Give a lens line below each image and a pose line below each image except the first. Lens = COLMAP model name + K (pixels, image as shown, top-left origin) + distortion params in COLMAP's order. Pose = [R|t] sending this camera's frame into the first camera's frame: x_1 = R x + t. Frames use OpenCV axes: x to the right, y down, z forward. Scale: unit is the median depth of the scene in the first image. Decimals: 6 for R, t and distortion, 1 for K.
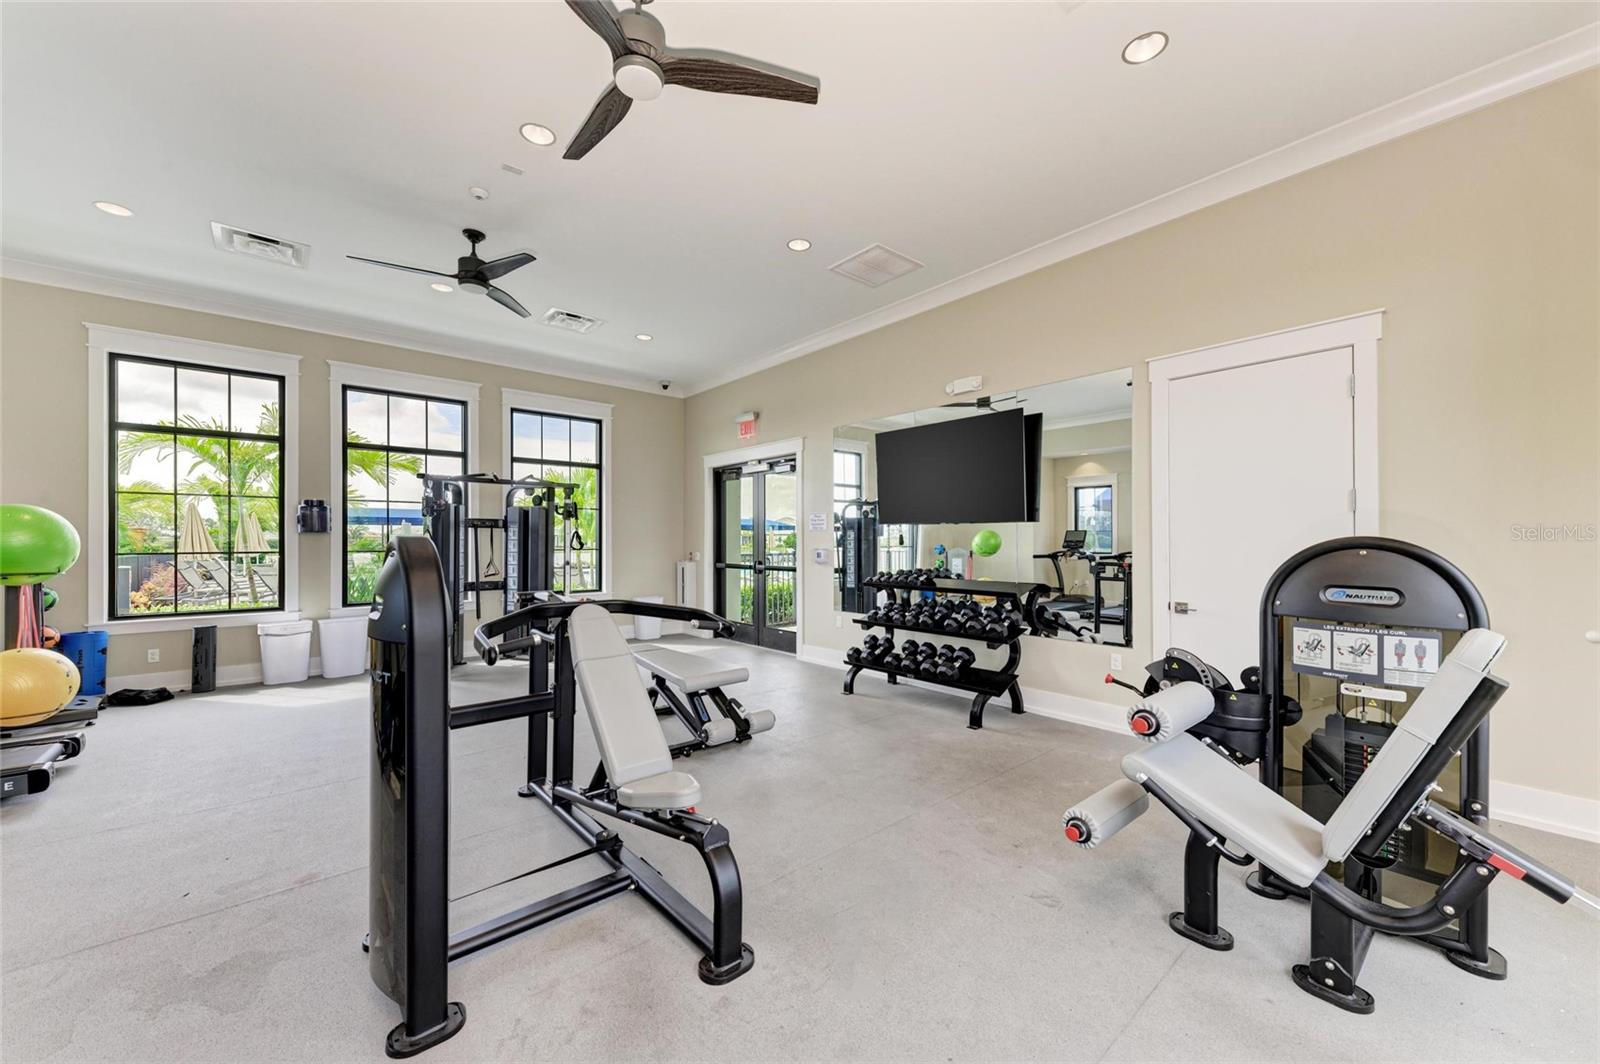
lens RADIAL K [[596.2, 0, 812.6], [0, 596.2, 539.6], [0, 0, 1]] dist [0.004172, 0.000304]
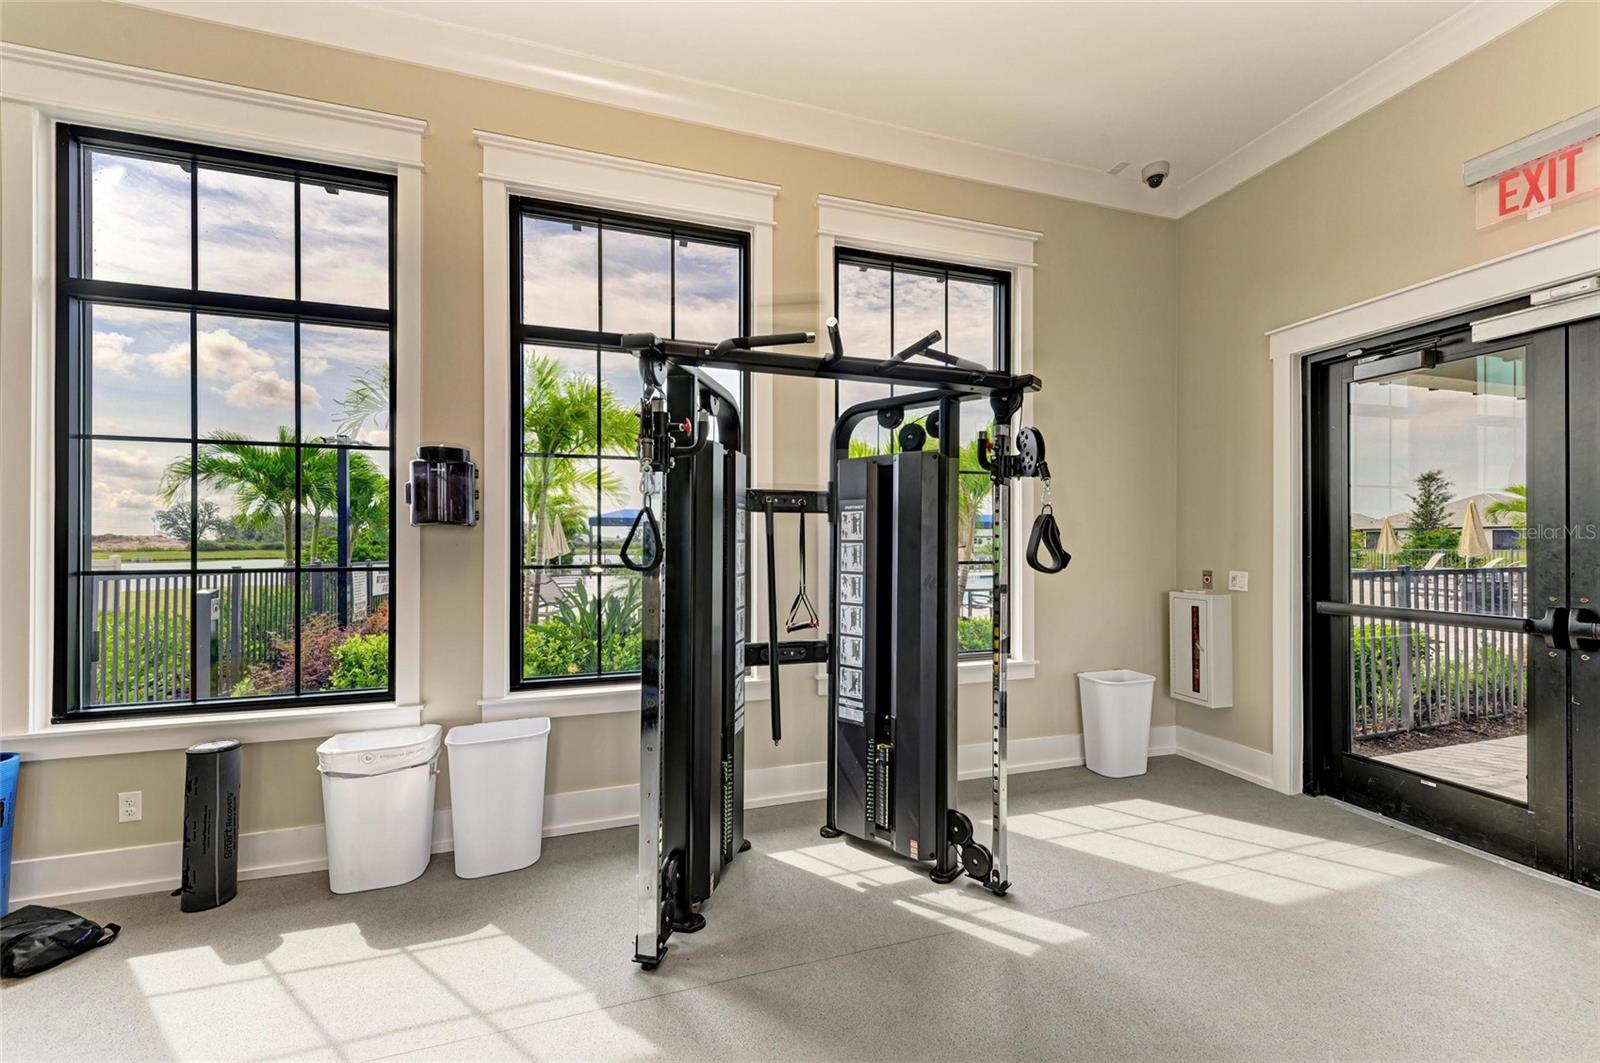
lens RADIAL K [[596.2, 0, 794.3], [0, 596.2, 537.6], [0, 0, 1]] dist [0.004172, 0.000304]
pose [[0.907927, 0.000151, -0.419128, -0.376938], [-0.000162, 1.000000, 0.000009, -0.002015], [0.419128, 0.000060, 0.907927, 0.635035]]
